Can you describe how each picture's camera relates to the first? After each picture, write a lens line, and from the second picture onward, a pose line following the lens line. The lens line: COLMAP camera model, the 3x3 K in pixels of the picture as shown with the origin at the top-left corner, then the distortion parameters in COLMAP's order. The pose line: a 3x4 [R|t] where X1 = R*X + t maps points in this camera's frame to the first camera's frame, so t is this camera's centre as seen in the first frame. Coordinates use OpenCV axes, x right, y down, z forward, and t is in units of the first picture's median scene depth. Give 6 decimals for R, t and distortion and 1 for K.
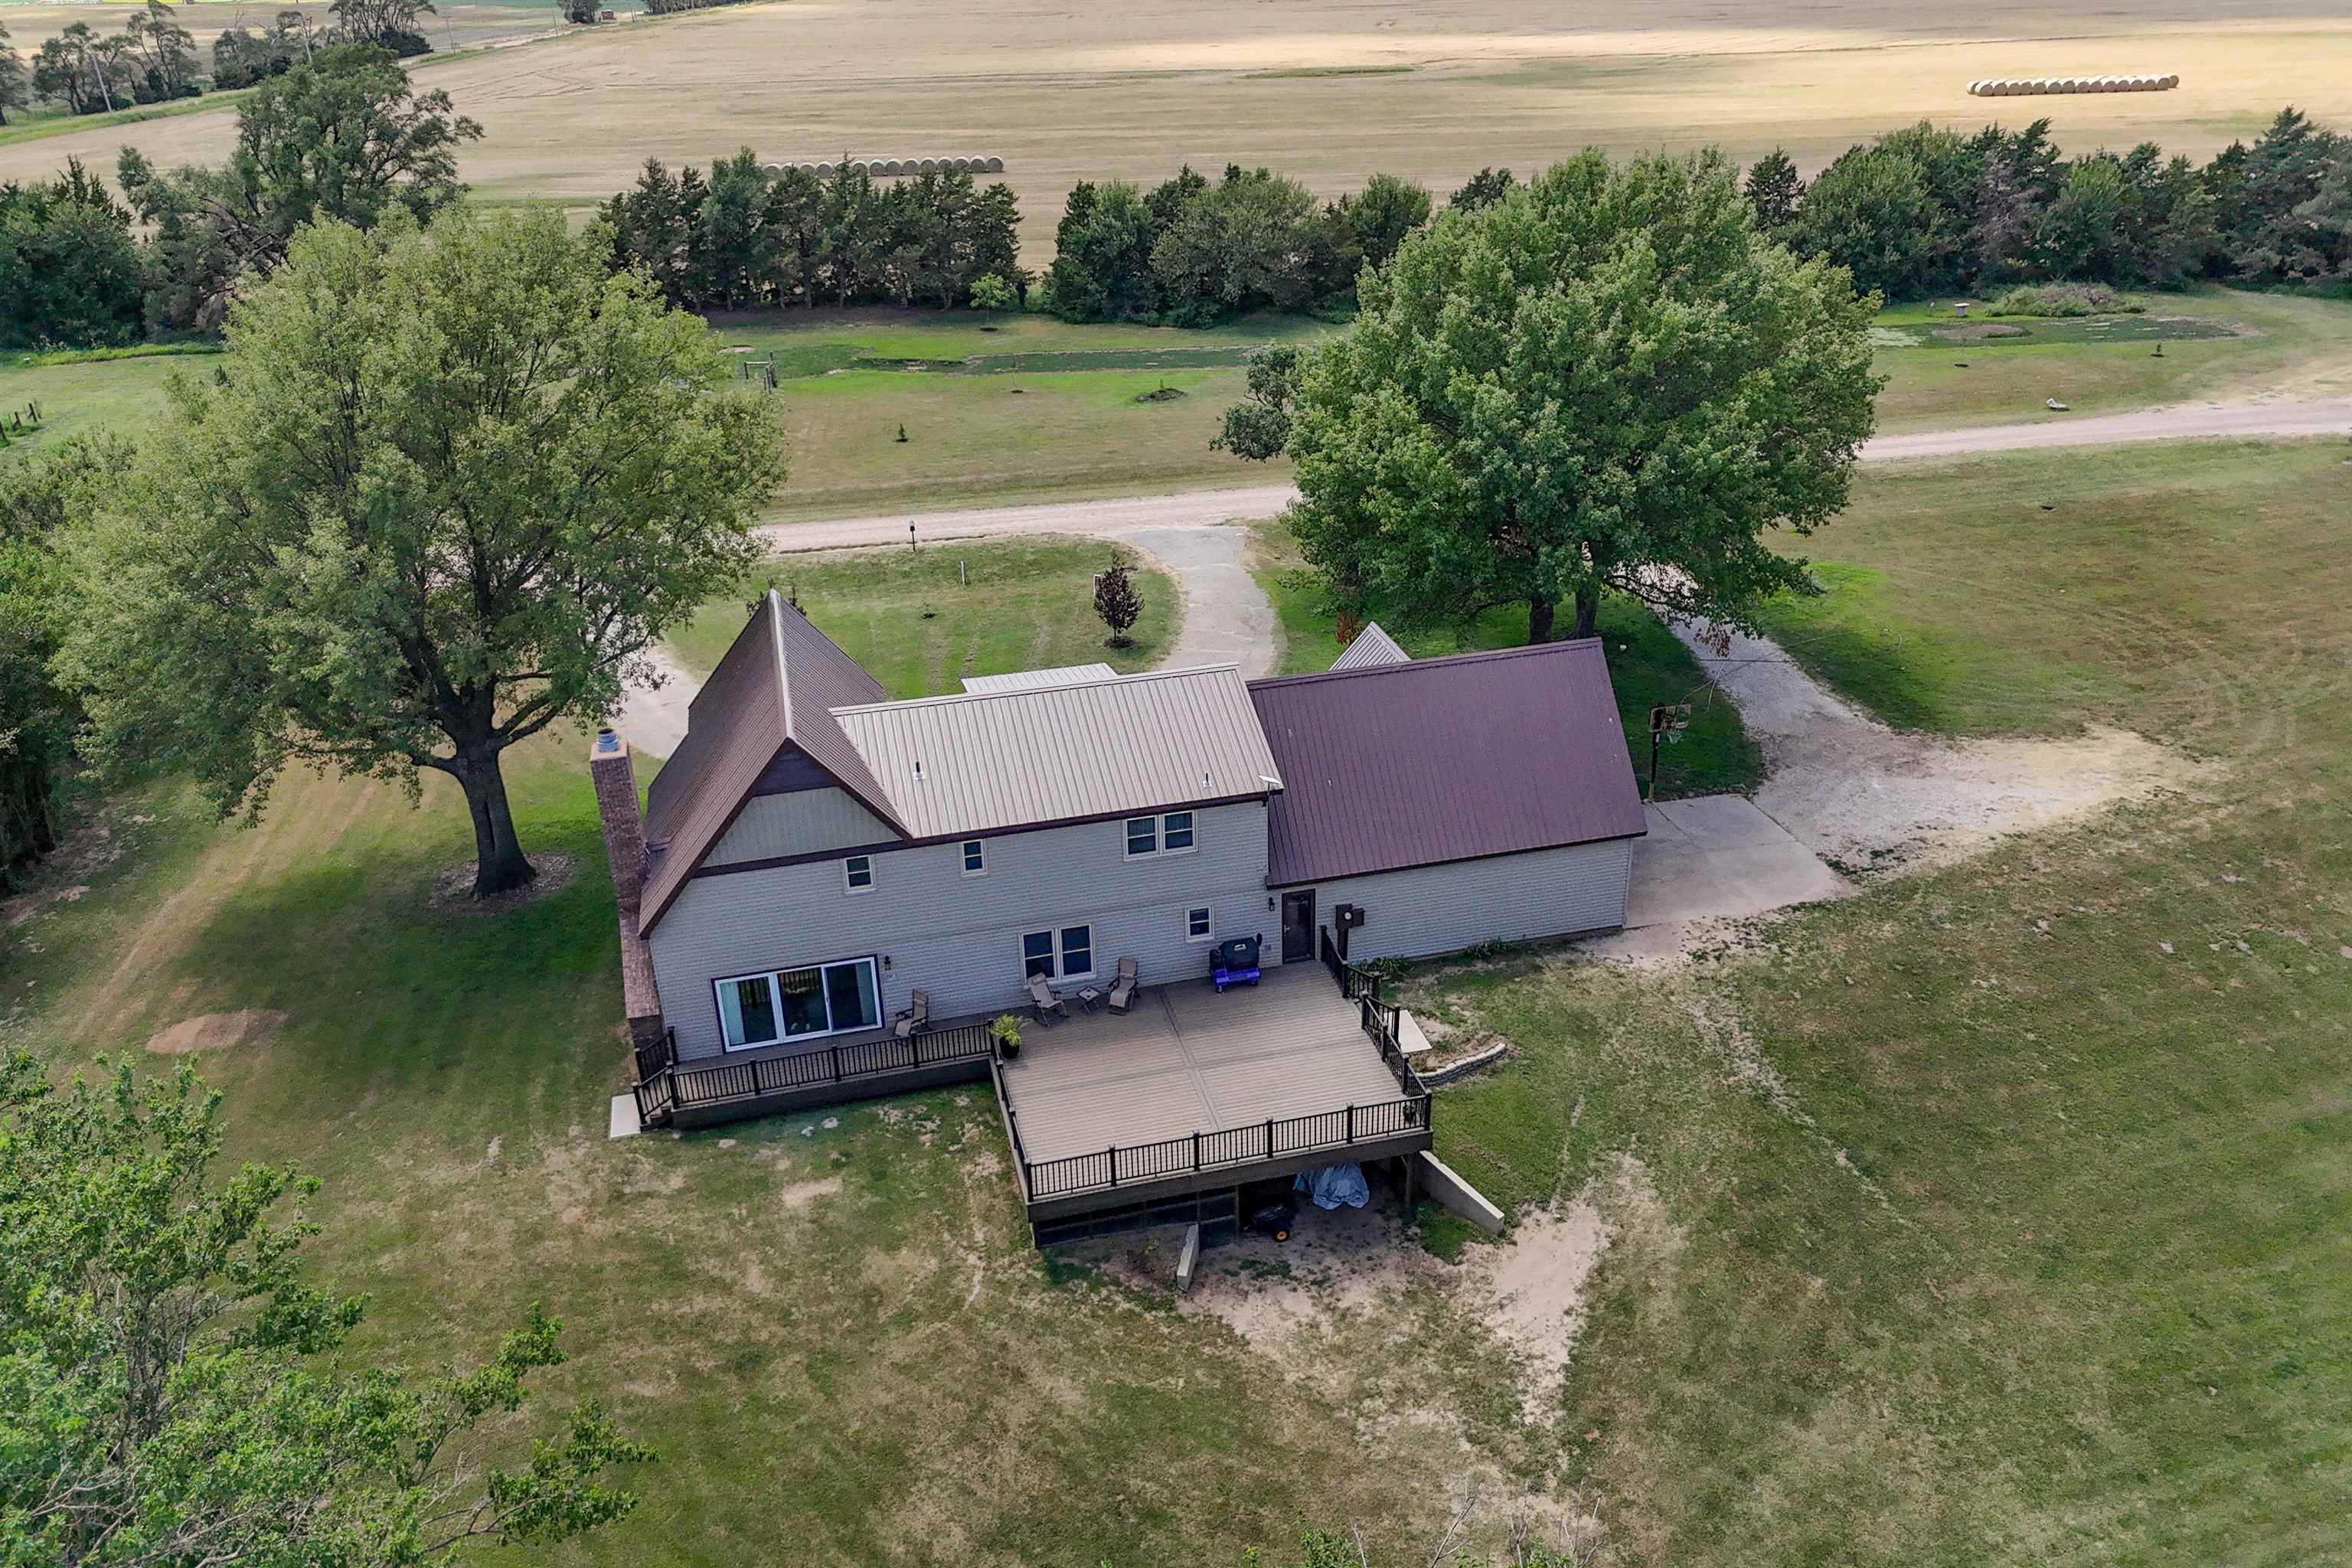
lens RADIAL K [[1732.2, 0, 1186.8], [0, 1732.2, 779.6], [0, 0, 1]] dist [0.067505, -0.051895]
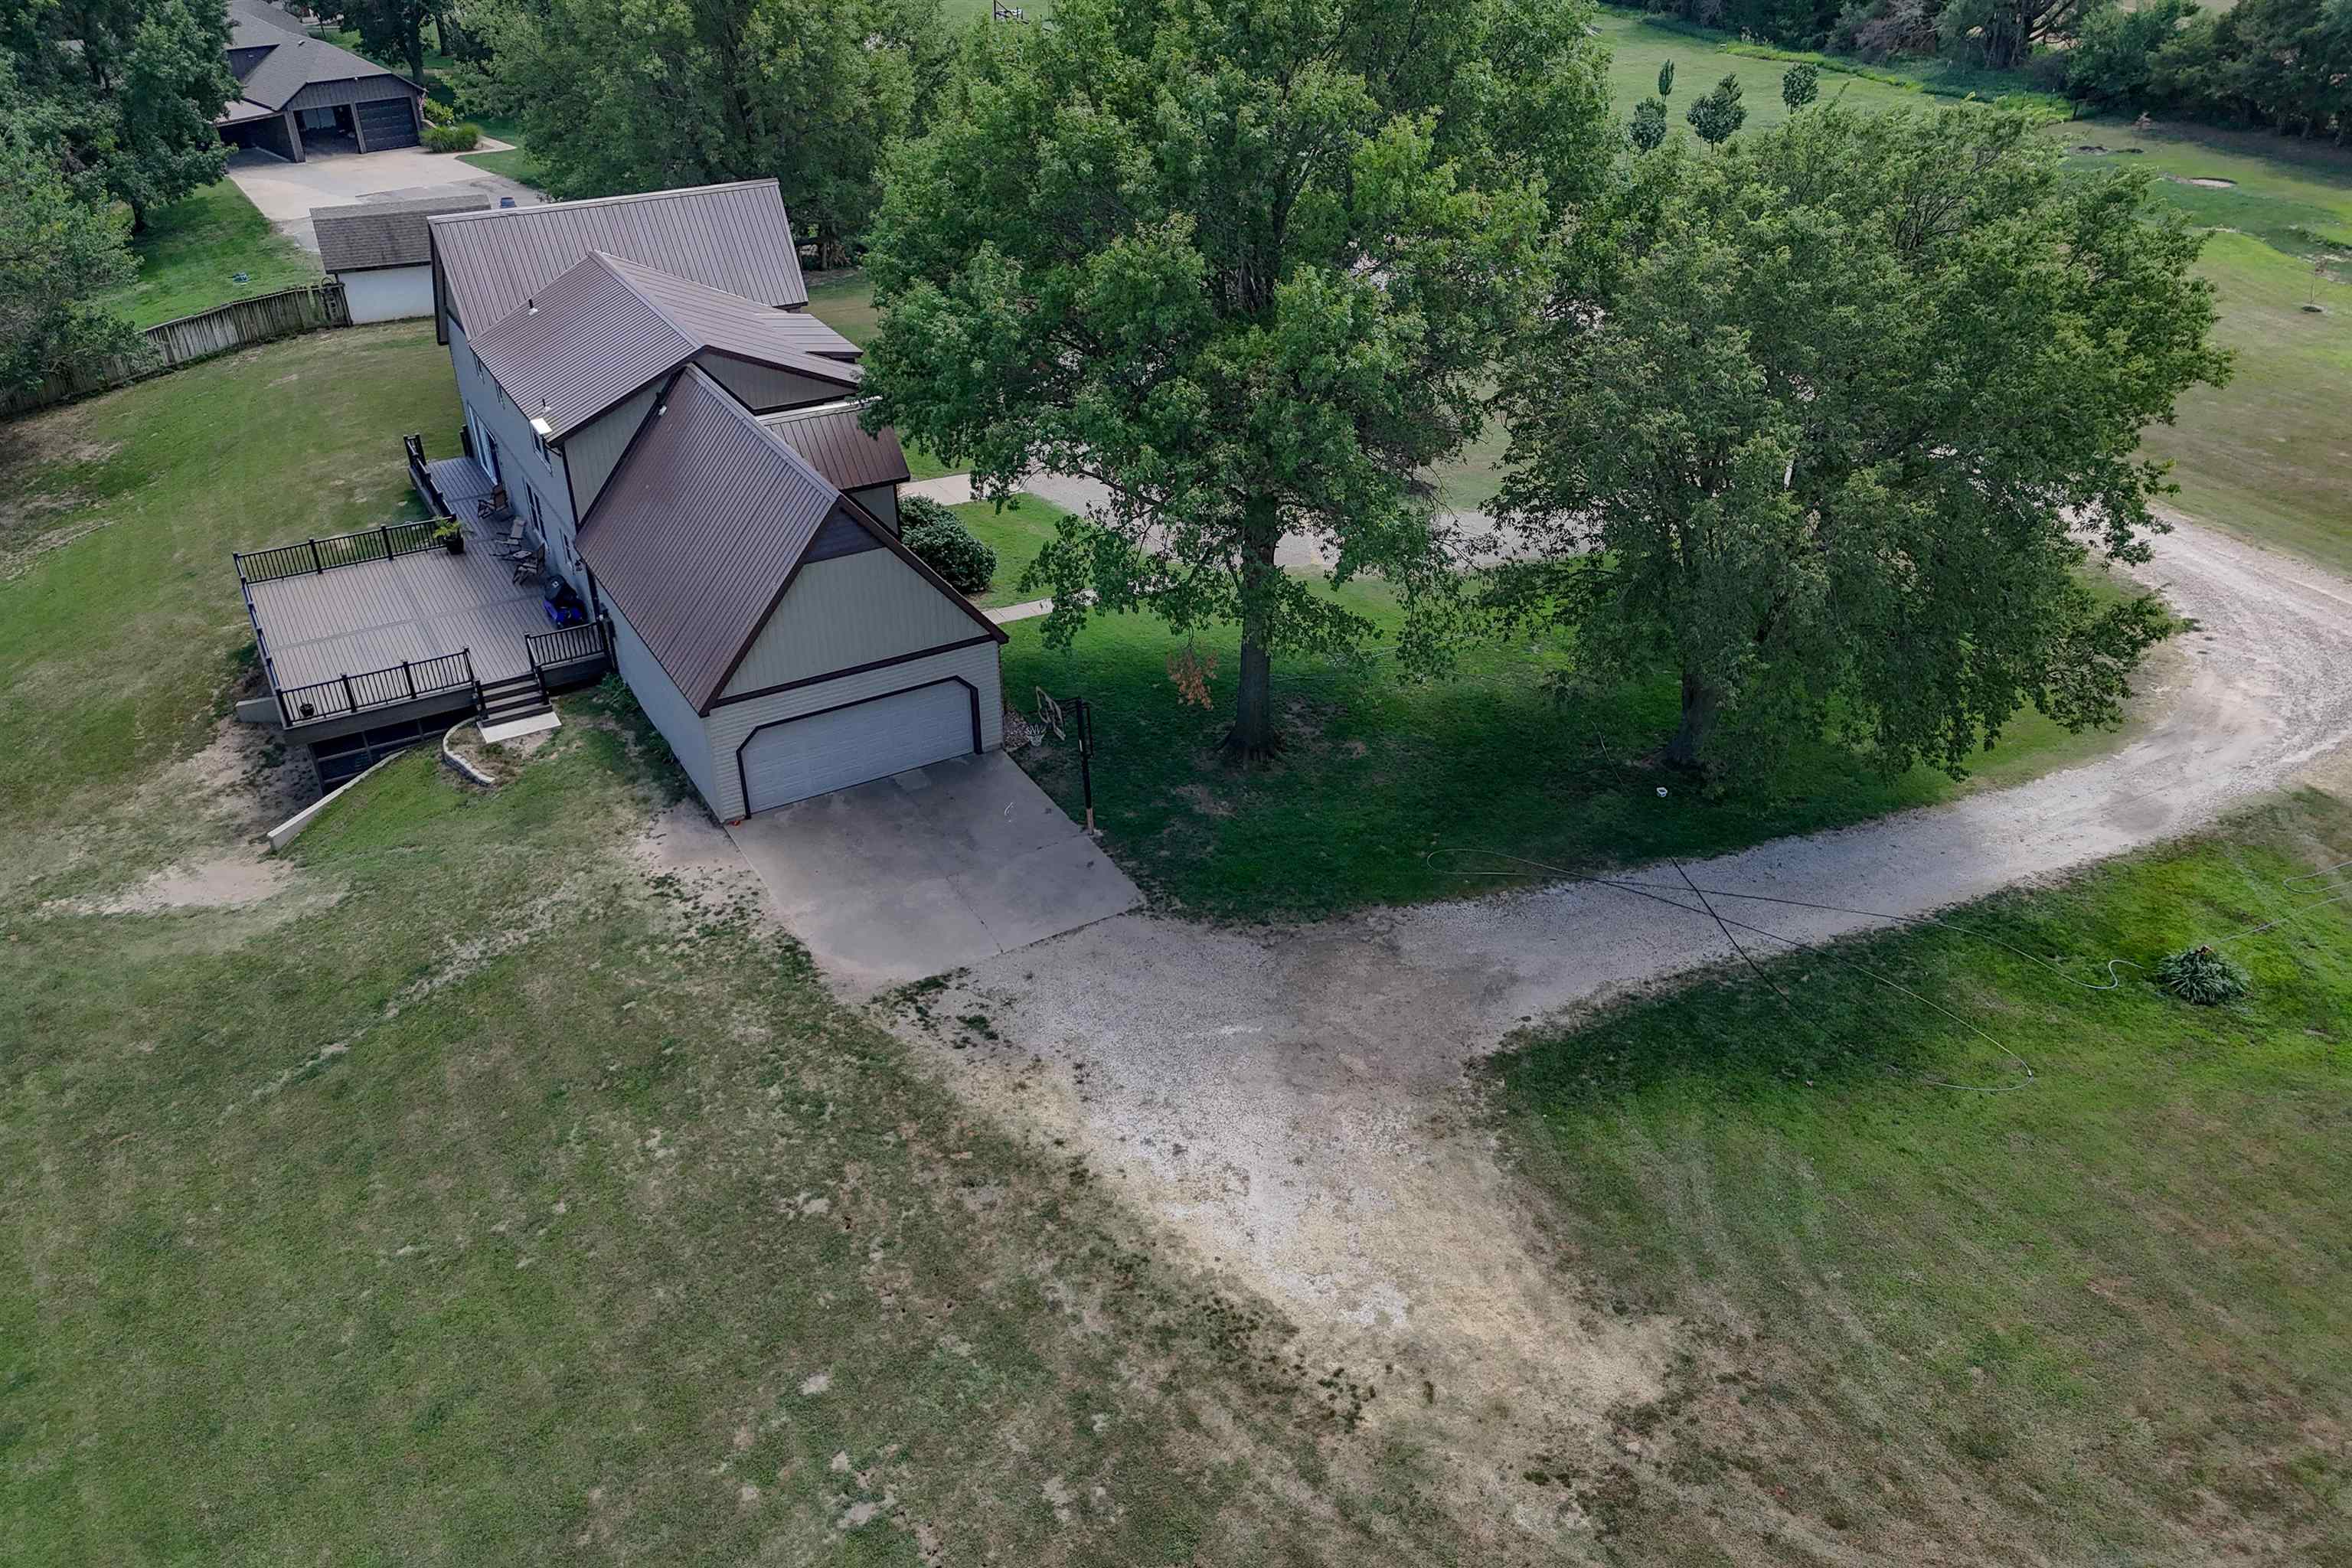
lens RADIAL K [[1732.2, 0, 1186.8], [0, 1732.2, 779.6], [0, 0, 1]] dist [0.067505, -0.051895]
pose [[0.277623, 0.499484, -0.820635, 1.017944], [-0.428189, 0.829008, 0.359723, -0.331862], [0.859988, 0.251519, 0.444025, 0.874492]]
